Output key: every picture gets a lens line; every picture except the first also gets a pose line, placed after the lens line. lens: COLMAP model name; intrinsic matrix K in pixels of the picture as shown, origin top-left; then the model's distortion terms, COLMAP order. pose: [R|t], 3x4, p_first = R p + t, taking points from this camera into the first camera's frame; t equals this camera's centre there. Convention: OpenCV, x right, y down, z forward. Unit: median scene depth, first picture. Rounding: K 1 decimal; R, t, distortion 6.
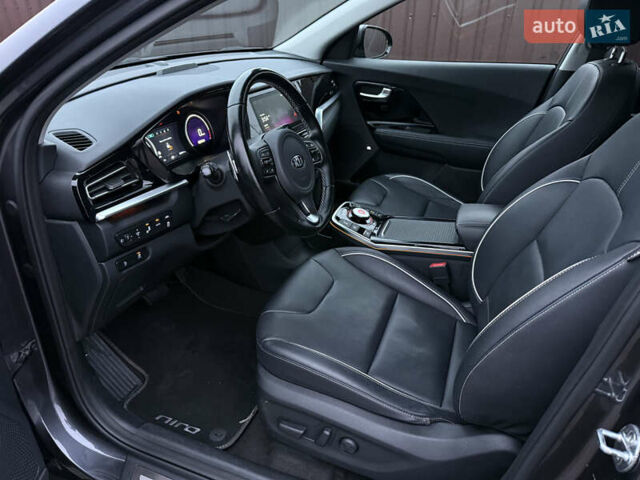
lens RADIAL K [[440.7, 0, 322.0], [0, 440.7, 237.7], [0, 0, 1]] dist [-0.002175, -0.005356]
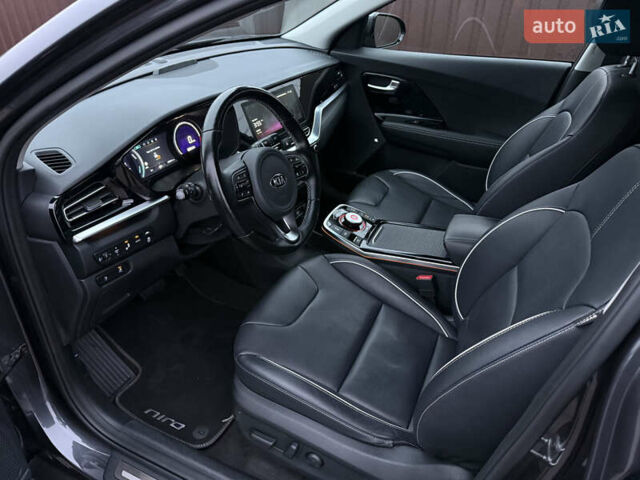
lens RADIAL K [[440.7, 0, 322.0], [0, 440.7, 237.7], [0, 0, 1]] dist [-0.002175, -0.005356]
pose [[0.997871, 0.040158, -0.051396, 0.094576], [-0.036420, 0.996760, 0.071710, -0.109857], [0.054109, -0.069685, 0.996100, -0.001459]]
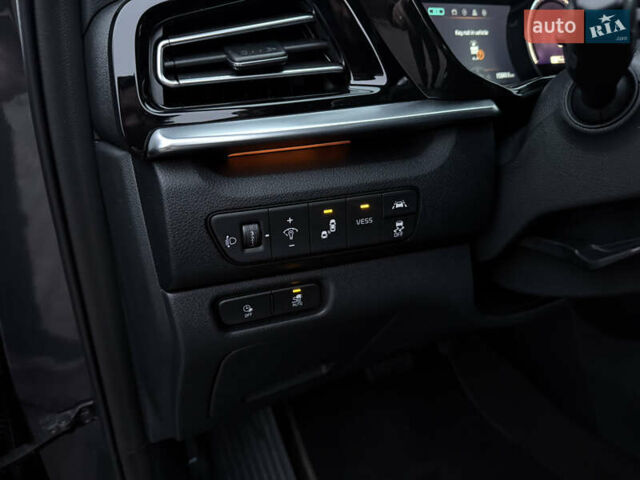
lens RADIAL K [[466.9, 0, 318.7], [0, 466.9, 241.6], [0, 0, 1]] dist [-0.004125, -0.007643]
pose [[0.764035, 0.217815, -0.607295, -0.166031], [-0.256831, 0.966173, 0.023414, -0.012916], [0.591852, 0.138083, 0.794131, 0.620849]]
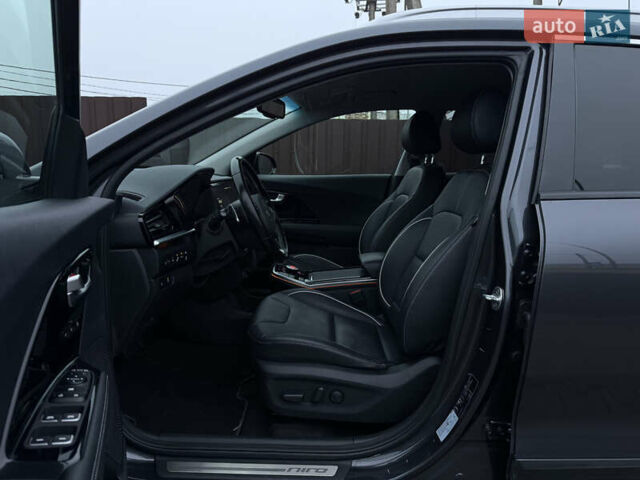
lens RADIAL K [[421.7, 0, 319.0], [0, 421.7, 240.1], [0, 0, 1]] dist [-0.002322, -0.001811]
pose [[0.940067, -0.064257, 0.334881, -0.350324], [0.159674, 0.950710, -0.265808, 0.294980], [-0.301295, 0.303349, 0.903992, -0.297836]]
